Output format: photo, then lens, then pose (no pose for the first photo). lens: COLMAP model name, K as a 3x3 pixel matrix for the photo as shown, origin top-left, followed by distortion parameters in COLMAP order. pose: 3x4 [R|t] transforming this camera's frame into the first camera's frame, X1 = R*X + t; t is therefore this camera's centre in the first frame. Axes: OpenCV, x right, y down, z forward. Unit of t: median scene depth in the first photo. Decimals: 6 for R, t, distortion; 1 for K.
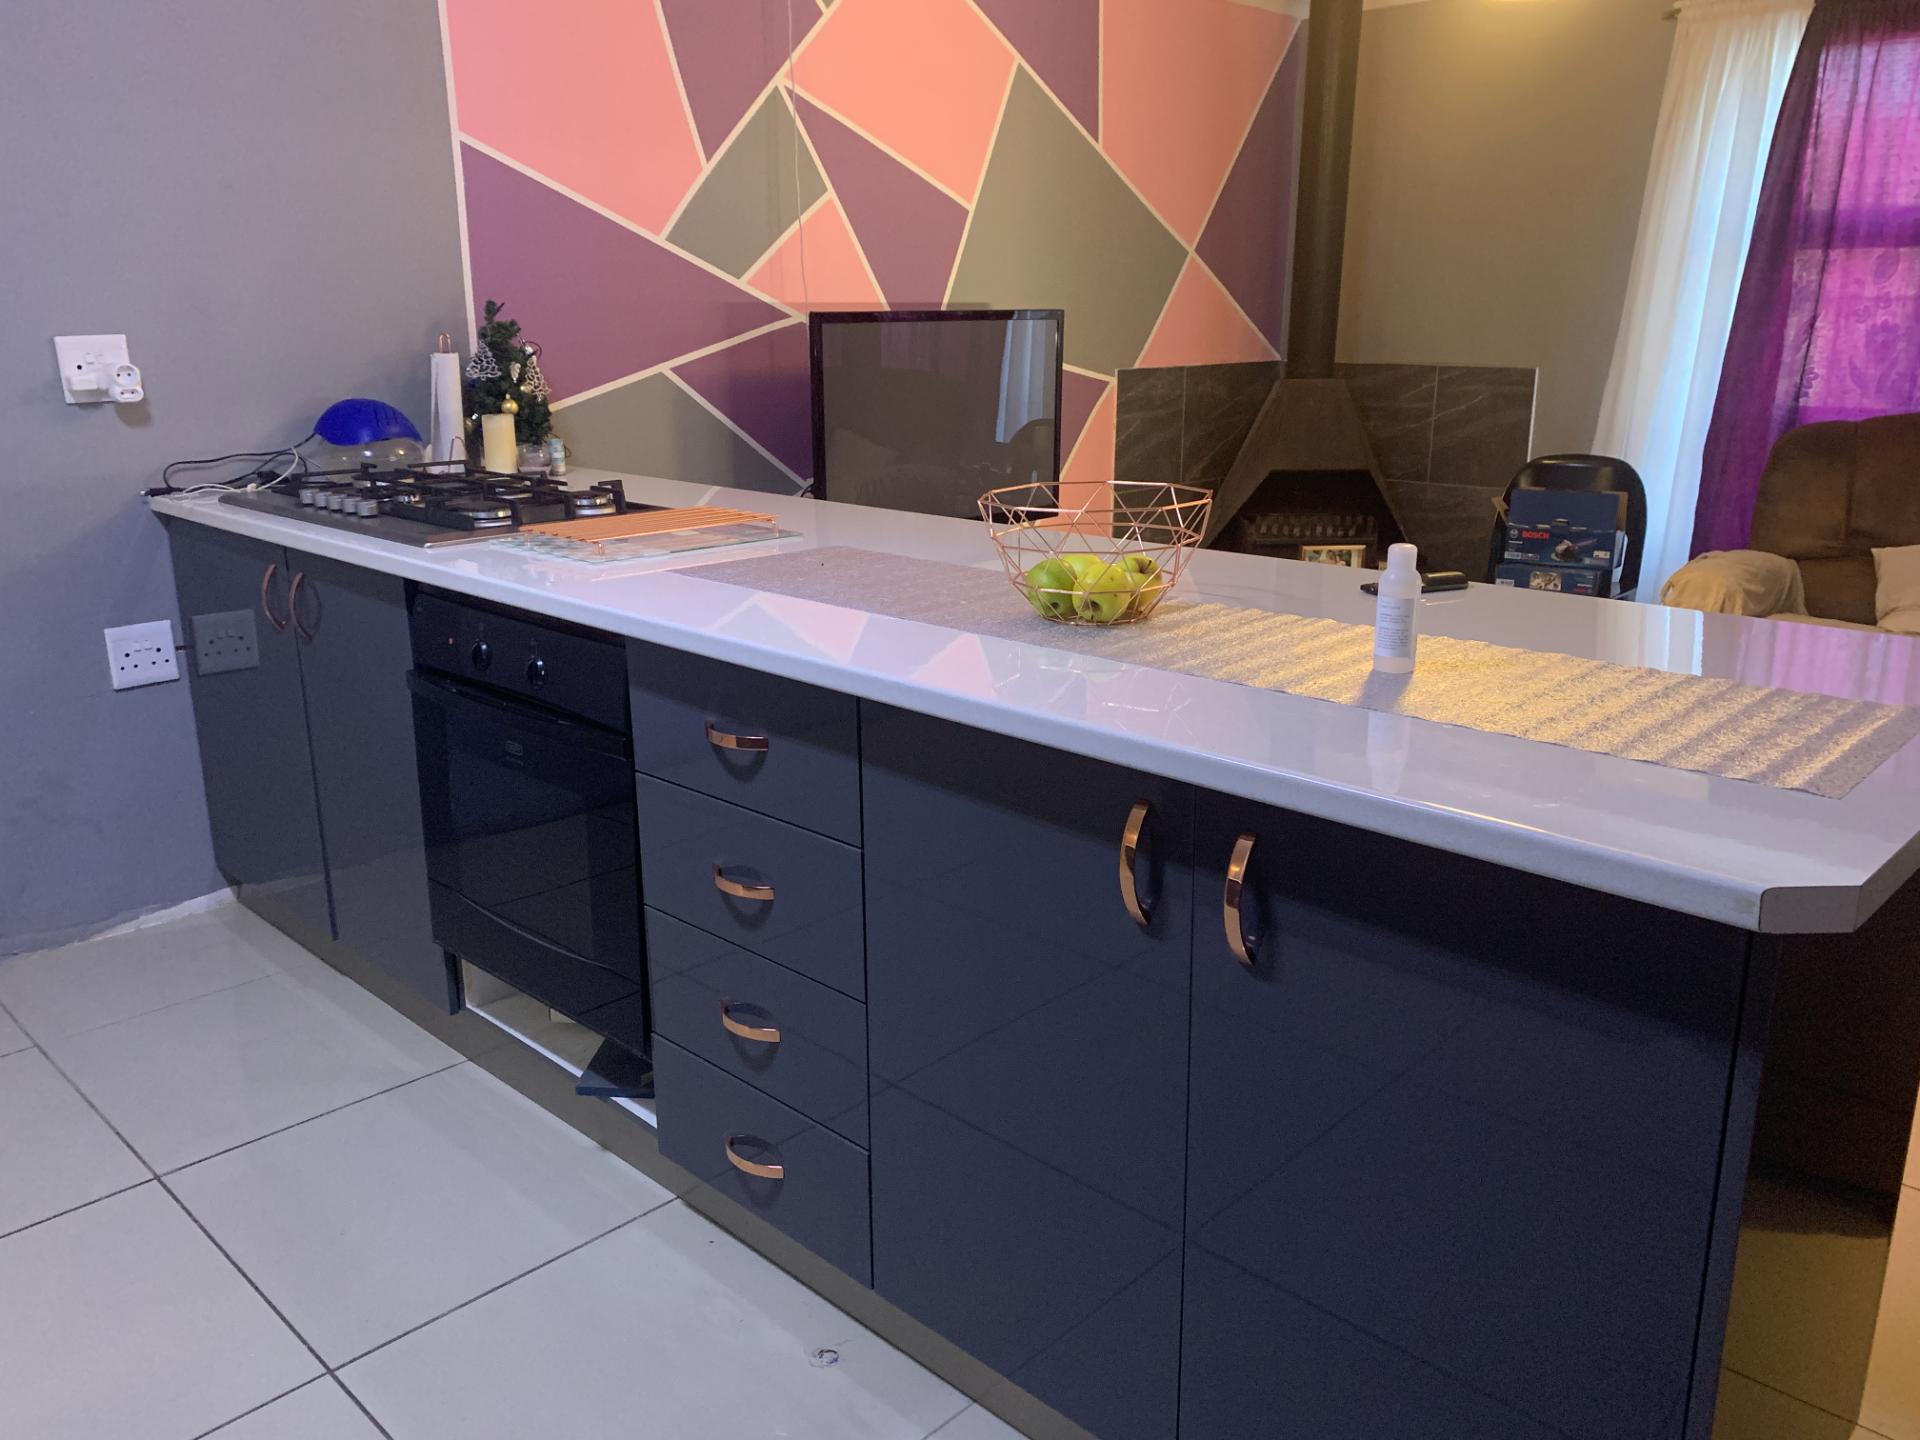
lens RADIAL K [[1500.7, 0, 952.8], [0, 1500.7, 715.0], [0, 0, 1]] dist [0.017146, -0.006314]
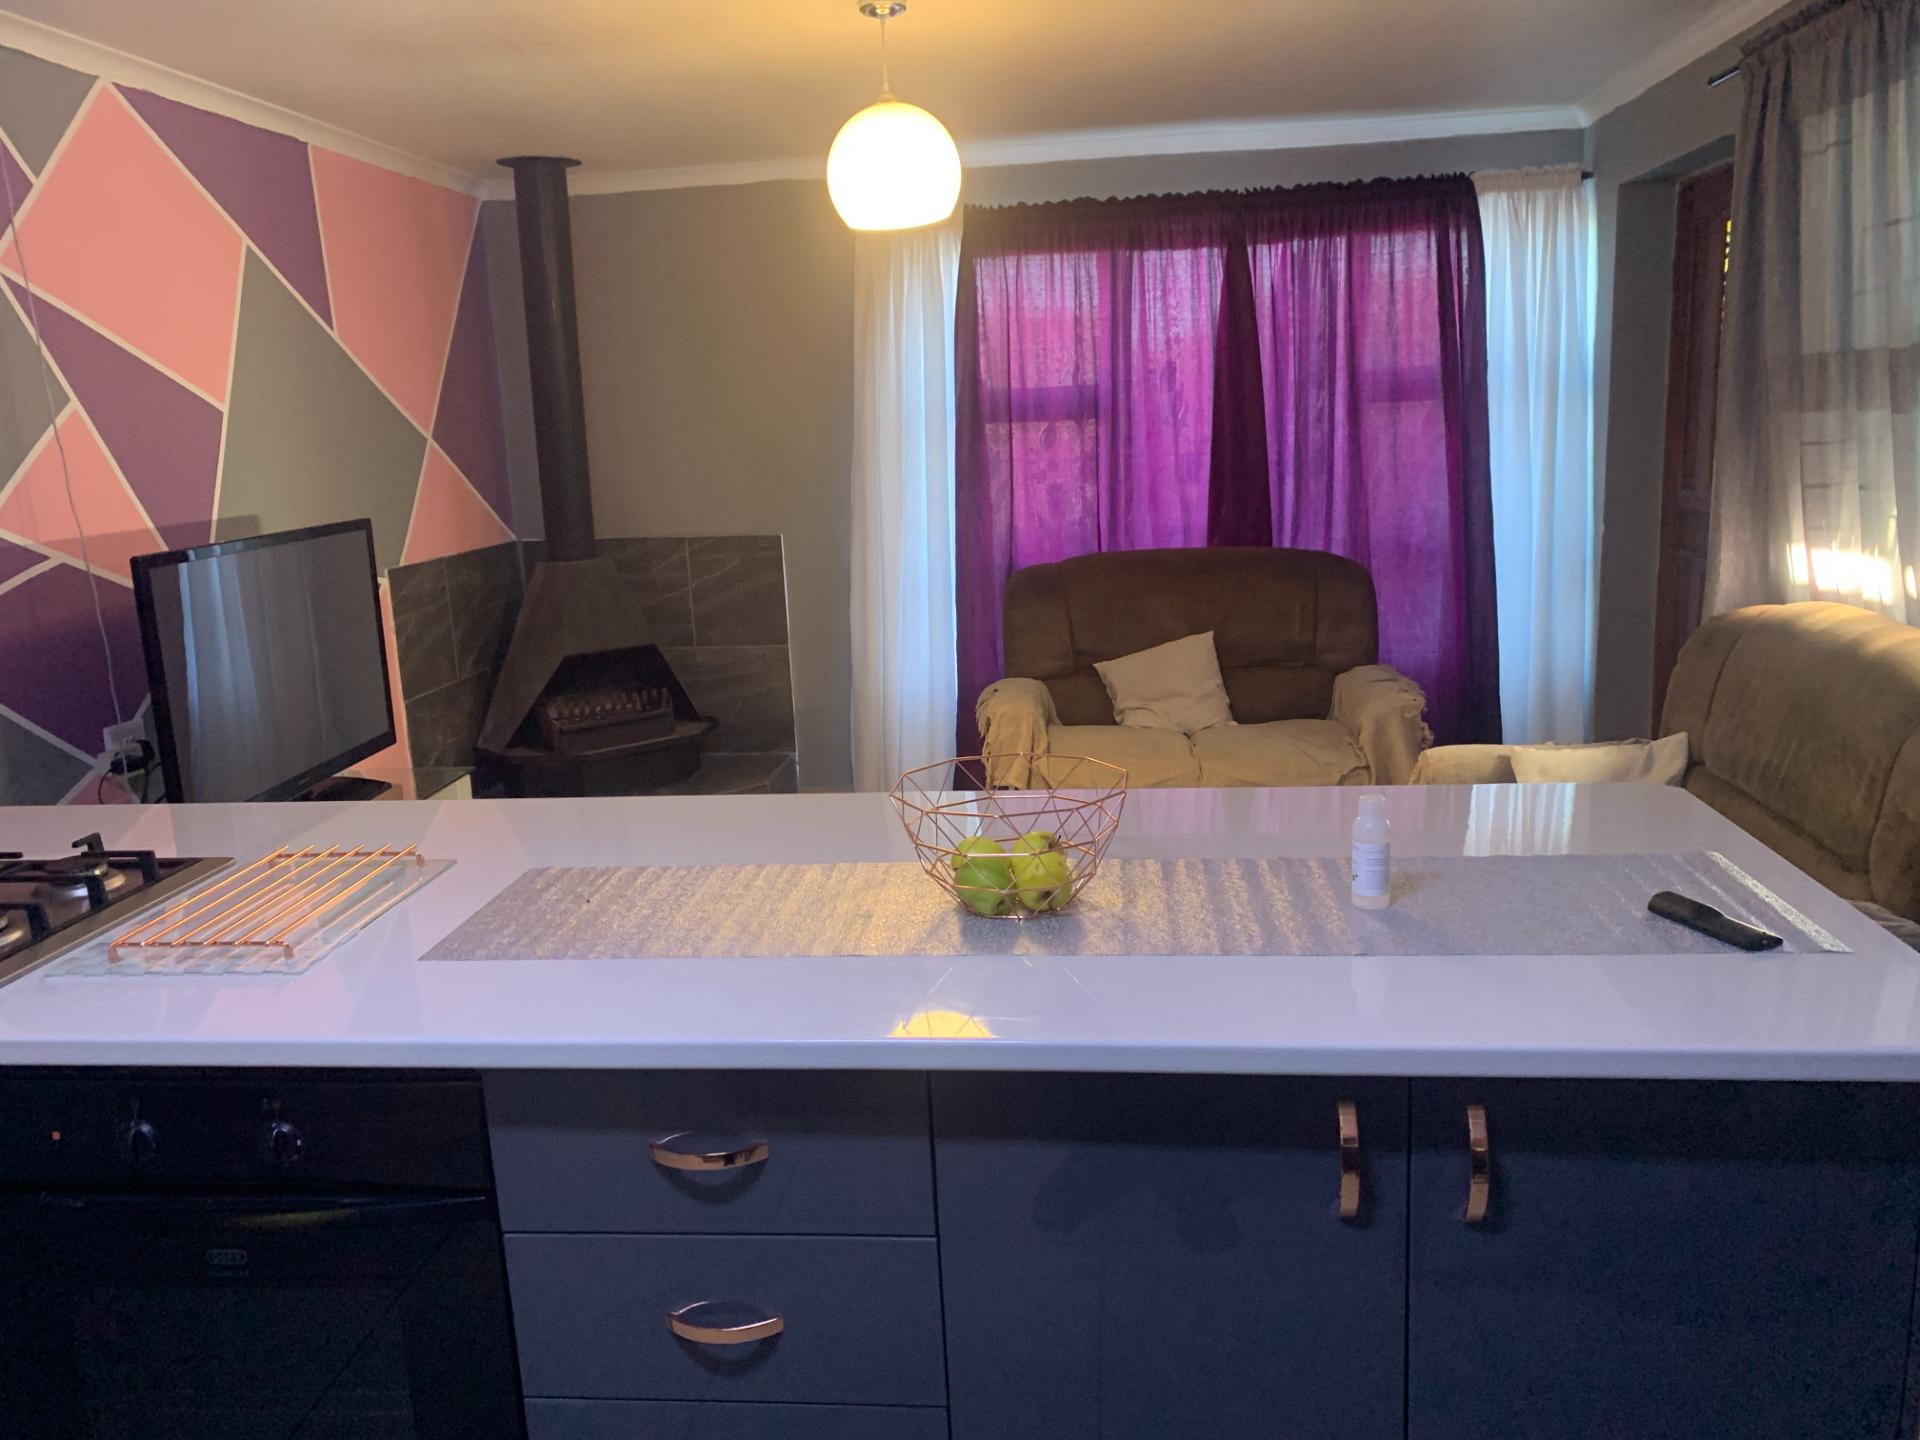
lens RADIAL K [[1464.8, 0, 955.2], [0, 1464.8, 745.3], [0, 0, 1]] dist [0.089111, -0.122155]
pose [[0.784289, -0.168196, 0.597161, -0.216283], [0.201924, 0.979343, 0.010641, -0.082411], [-0.586615, 0.112236, 0.802051, 0.111925]]
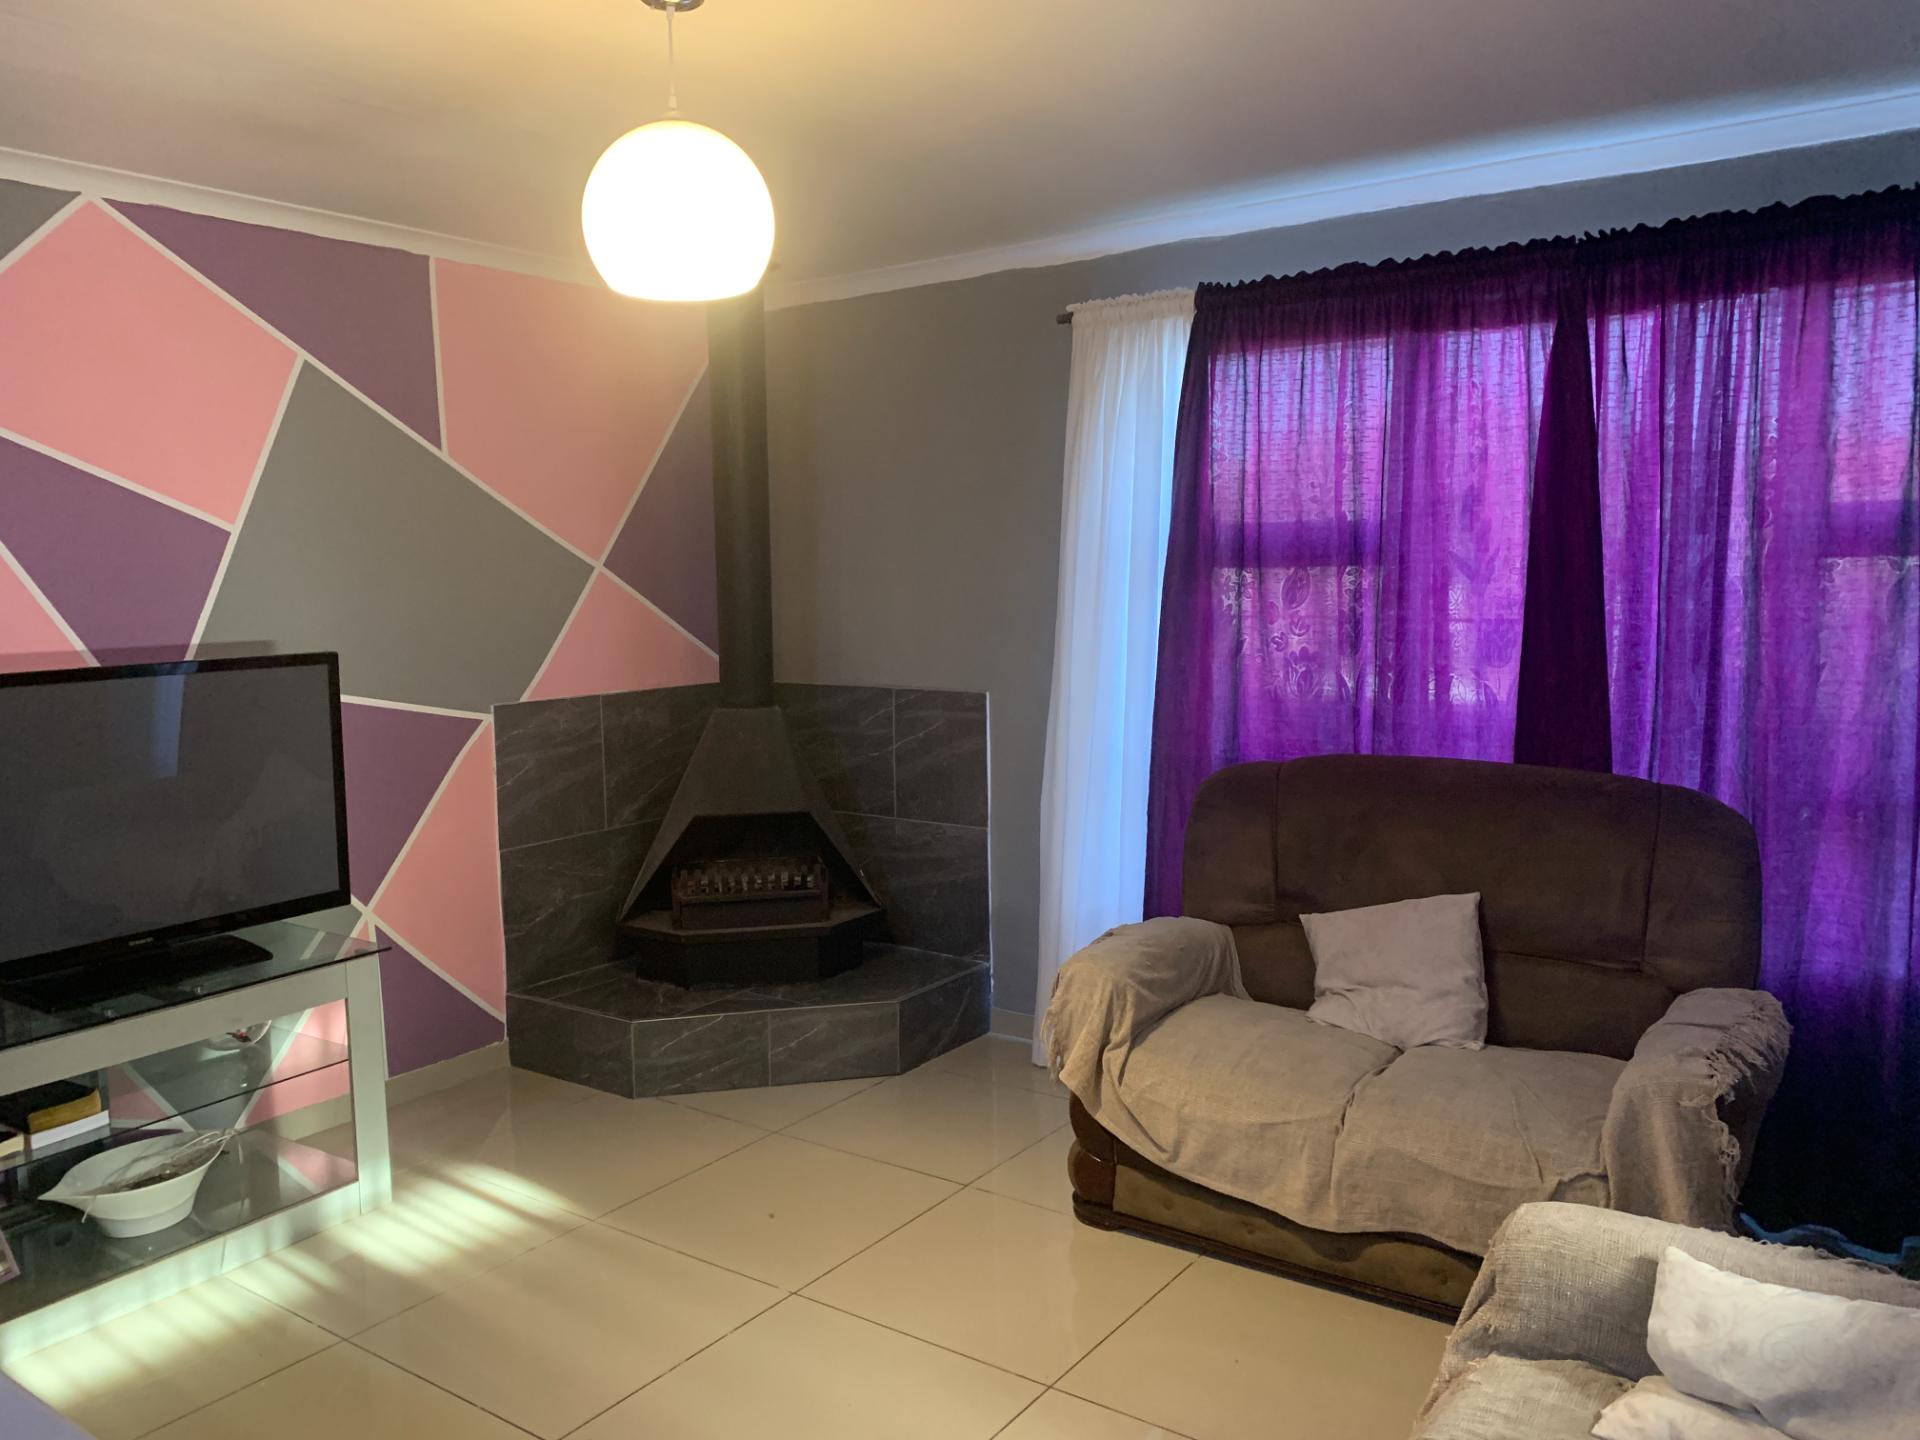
lens RADIAL K [[1486.2, 0, 960.0], [0, 1486.2, 720.0], [0, 0, 1]] dist [0.026032, -0.016028]
pose [[0.989576, -0.027543, 0.141354, 0.309610], [0.049629, 0.986637, -0.155193, -0.100226], [-0.135190, 0.160591, 0.977719, 0.193127]]
